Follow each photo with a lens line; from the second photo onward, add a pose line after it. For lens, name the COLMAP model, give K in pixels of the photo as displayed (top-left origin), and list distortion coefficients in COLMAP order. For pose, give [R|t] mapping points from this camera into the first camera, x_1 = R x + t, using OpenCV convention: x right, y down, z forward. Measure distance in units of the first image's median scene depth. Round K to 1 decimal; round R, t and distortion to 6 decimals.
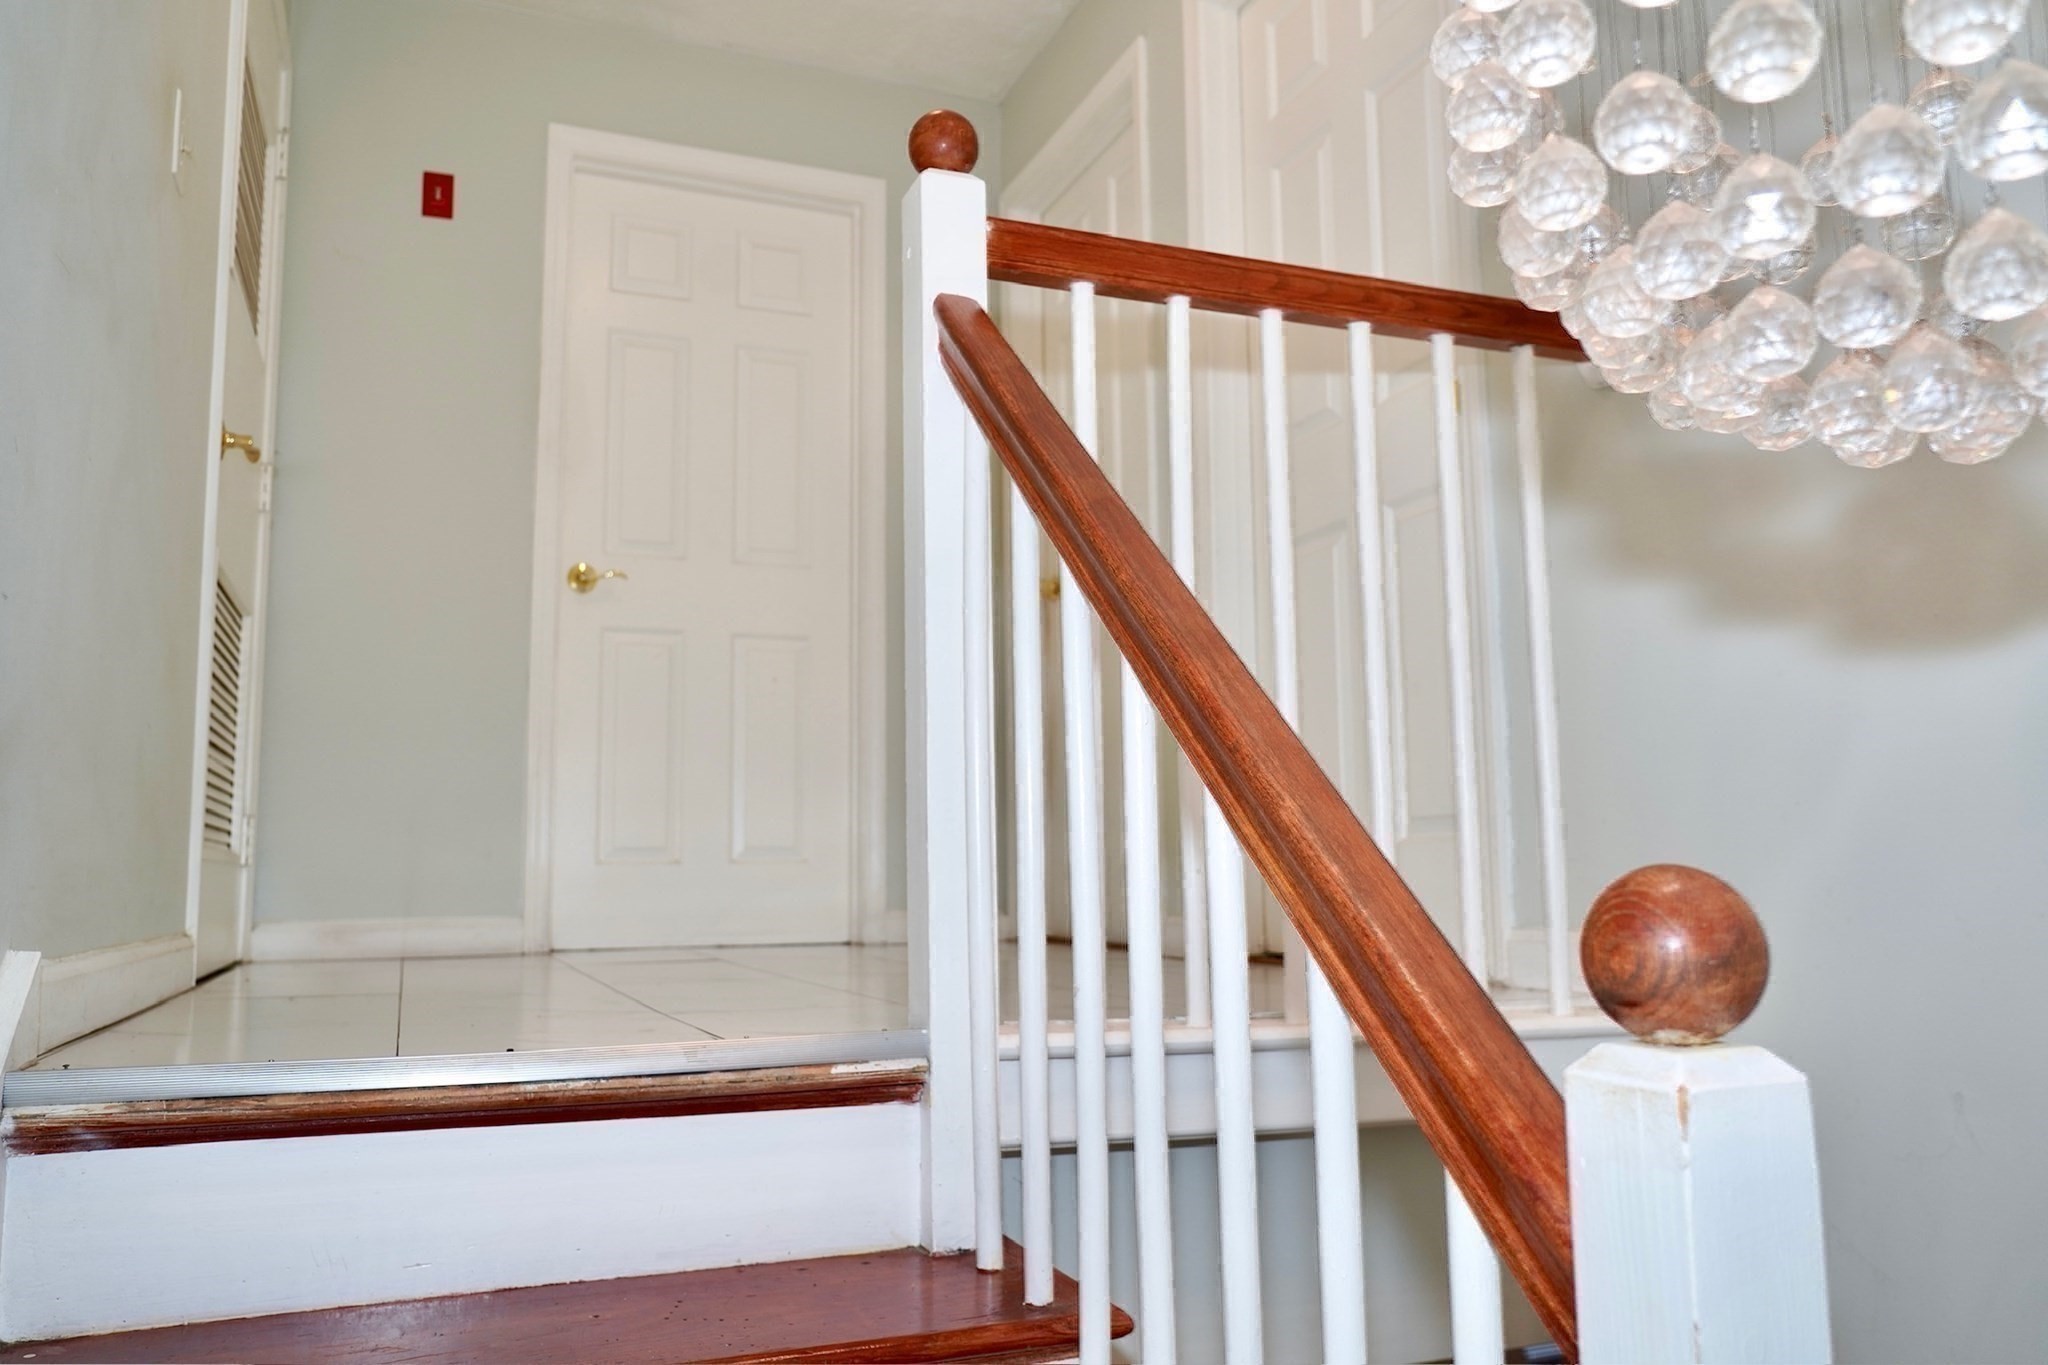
lens RADIAL K [[1440.1, 0, 978.5], [0, 1440.1, 616.1], [0, 0, 1]] dist [-0.003329, -0.002741]
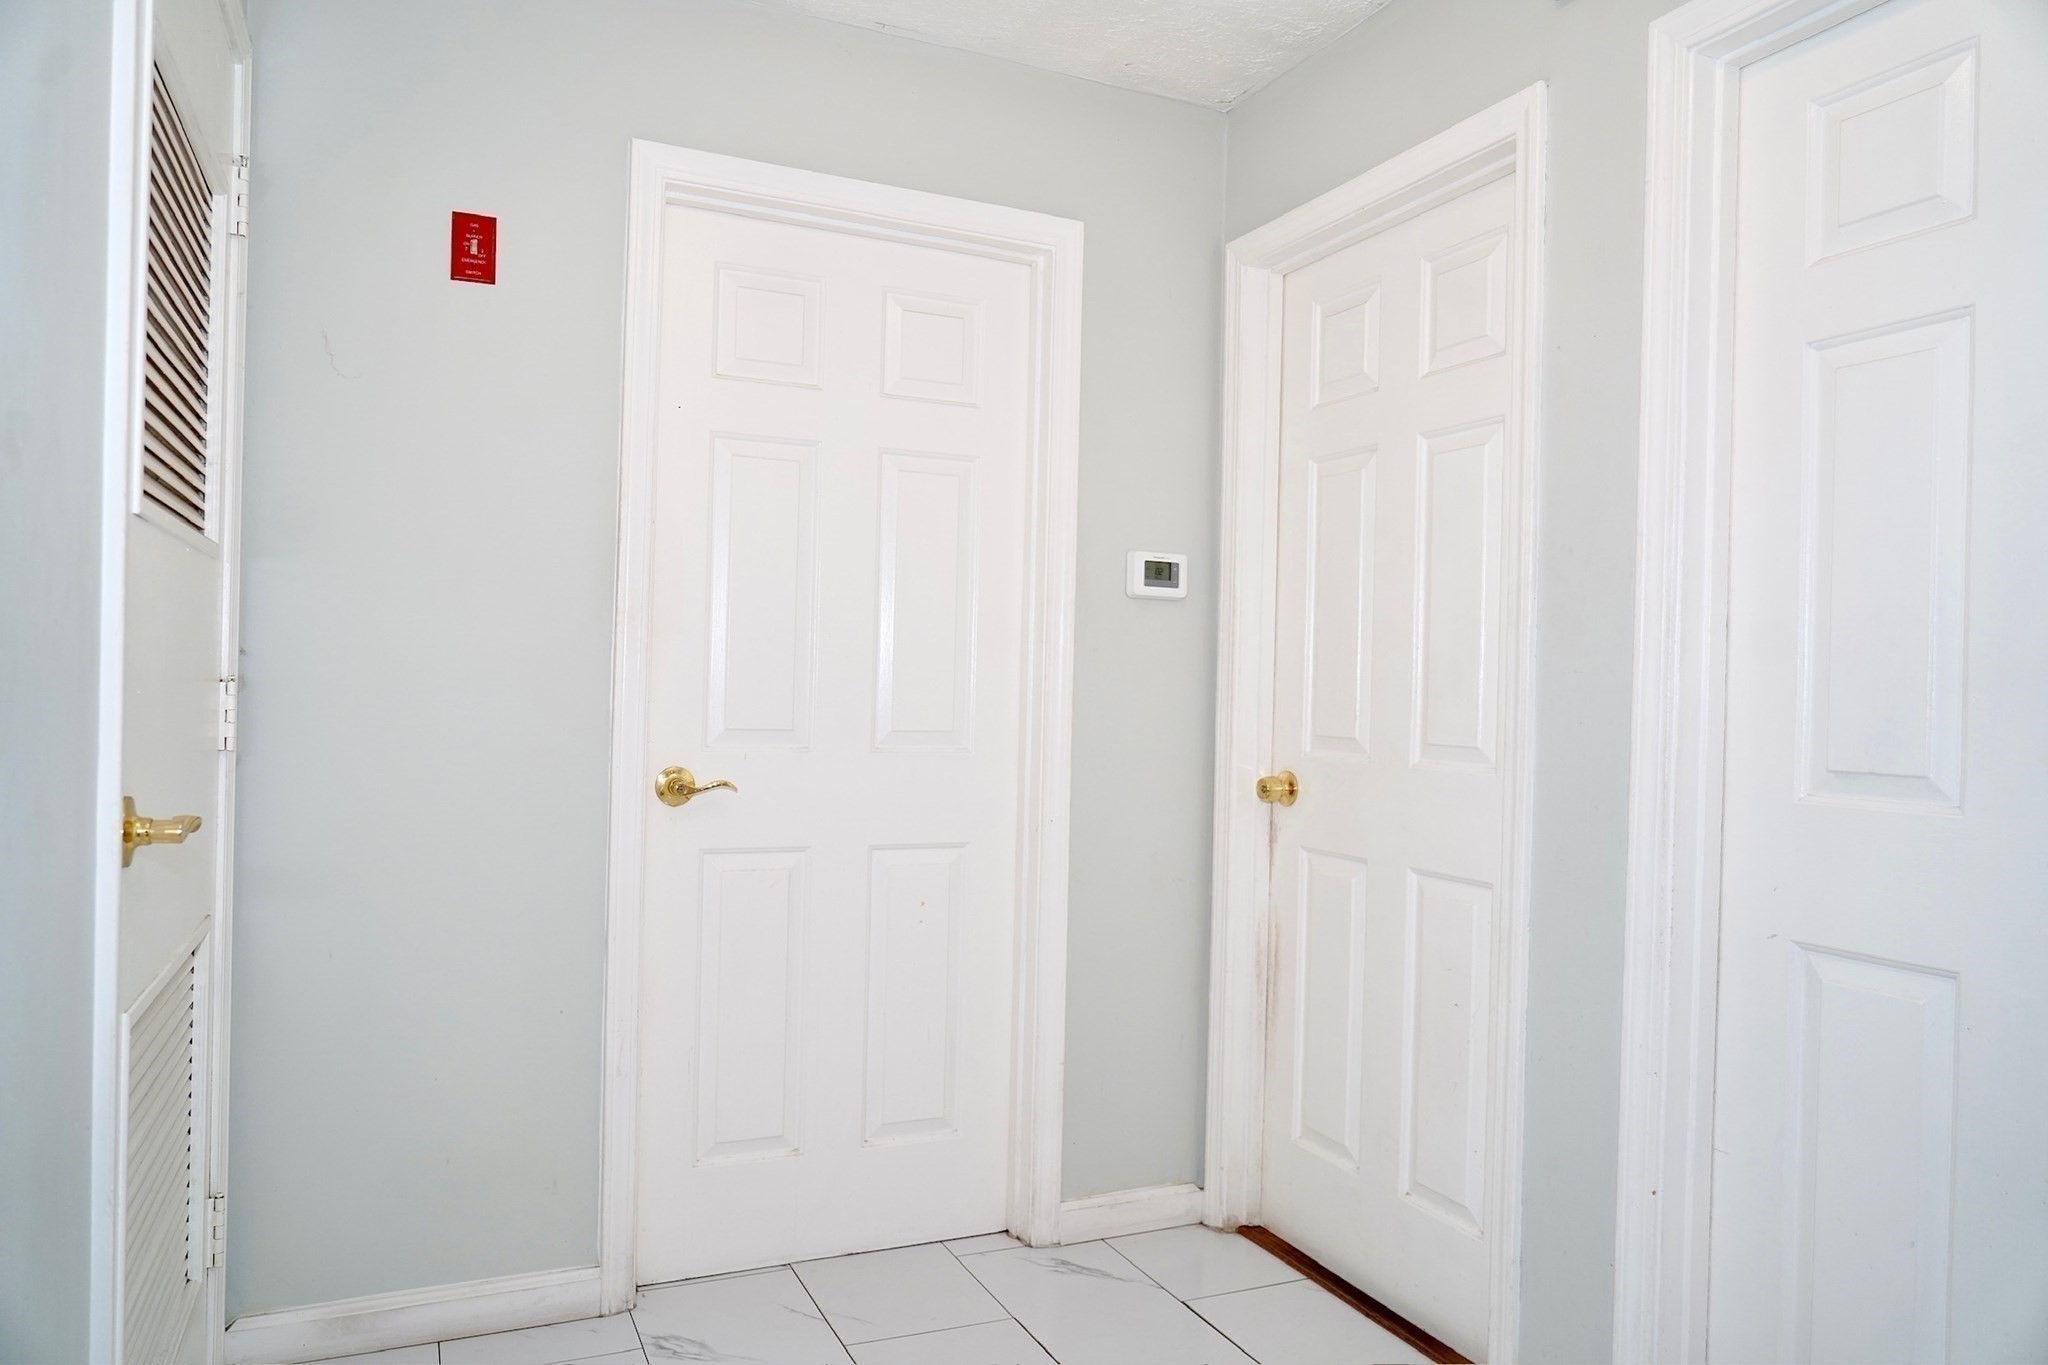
lens RADIAL K [[1389.5, 0, 1024.0], [0, 1389.5, 682.5], [0, 0, 1]] dist [-0.008834, -0.002791]
pose [[0.998586, 0.037494, 0.037673, -0.128719], [-0.042082, 0.990690, 0.129473, -0.182666], [-0.032467, -0.130876, 0.990867, 0.303803]]
